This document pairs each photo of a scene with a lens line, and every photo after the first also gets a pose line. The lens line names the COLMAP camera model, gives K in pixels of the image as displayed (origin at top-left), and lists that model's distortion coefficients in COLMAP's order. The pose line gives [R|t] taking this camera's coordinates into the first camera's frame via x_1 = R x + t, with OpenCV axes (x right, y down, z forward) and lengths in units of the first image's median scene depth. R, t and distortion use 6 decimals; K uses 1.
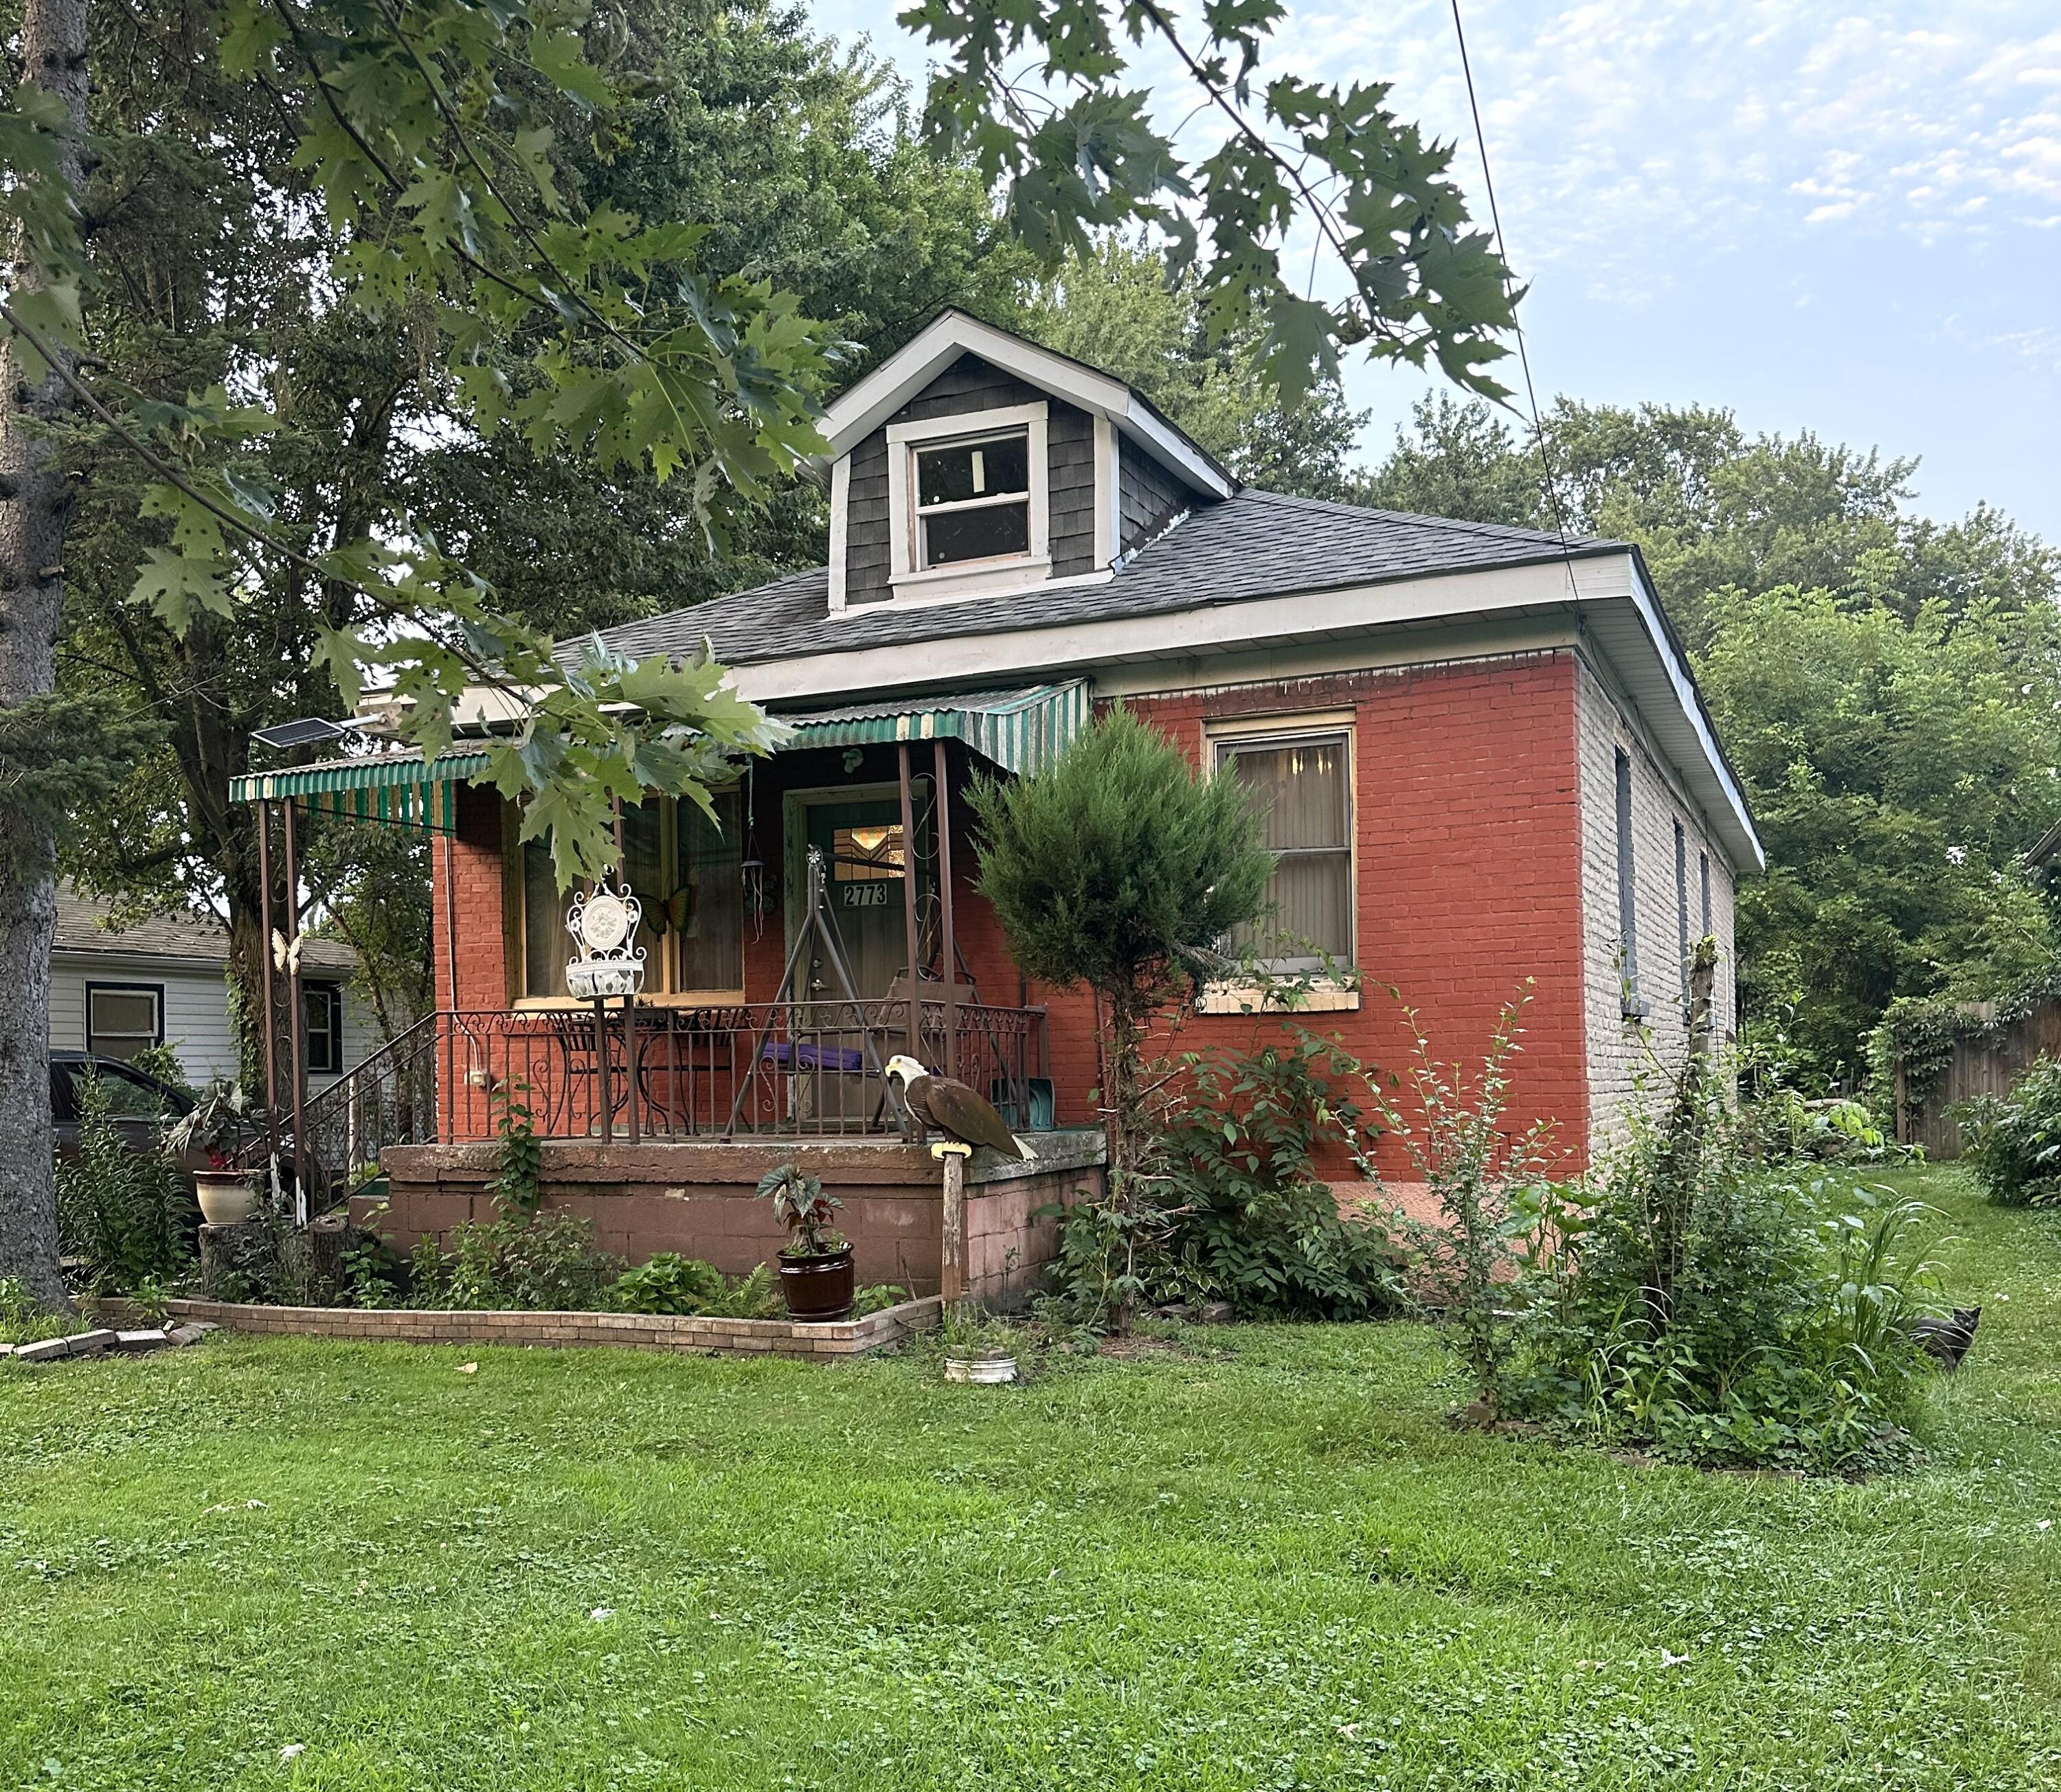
lens RADIAL K [[1891.9, 0, 1030.3], [0, 1891.9, 1055.7], [0, 0, 1]] dist [0.094139, -0.000300]
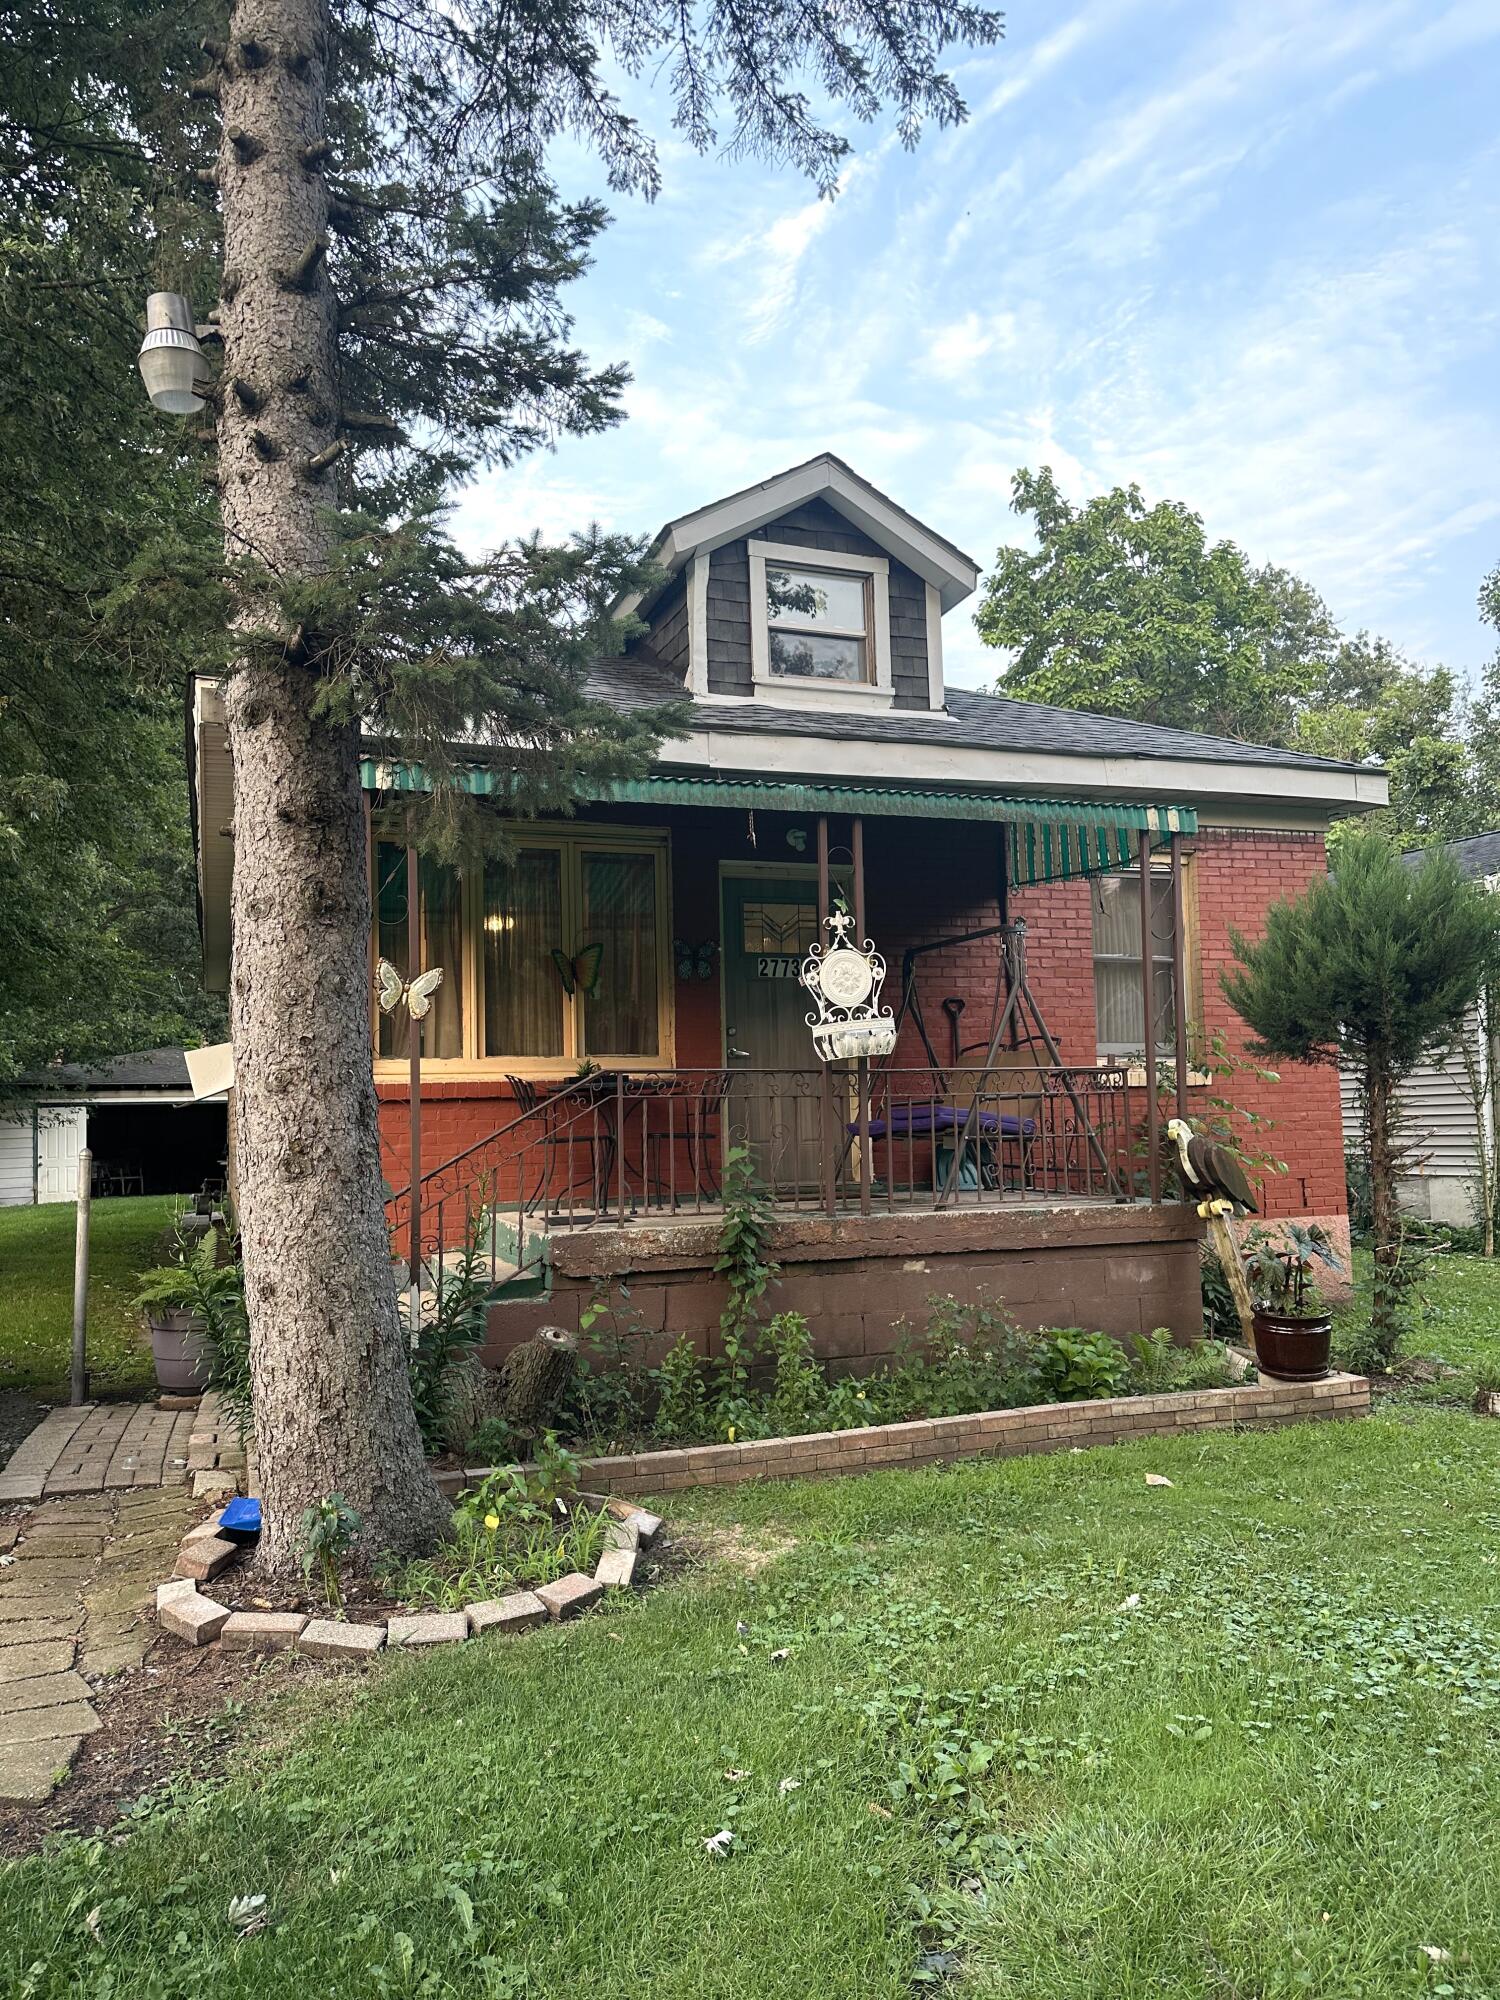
lens RADIAL K [[1376.5, 0, 750.0], [0, 1376.5, 1000.0], [0, 0, 1]] dist [0.145510, -0.302189]
pose [[0.728369, 0.059194, 0.682623, -0.693720], [0.006040, 0.995668, -0.092786, 0.003656], [-0.685158, 0.071706, 0.724856, 0.519358]]
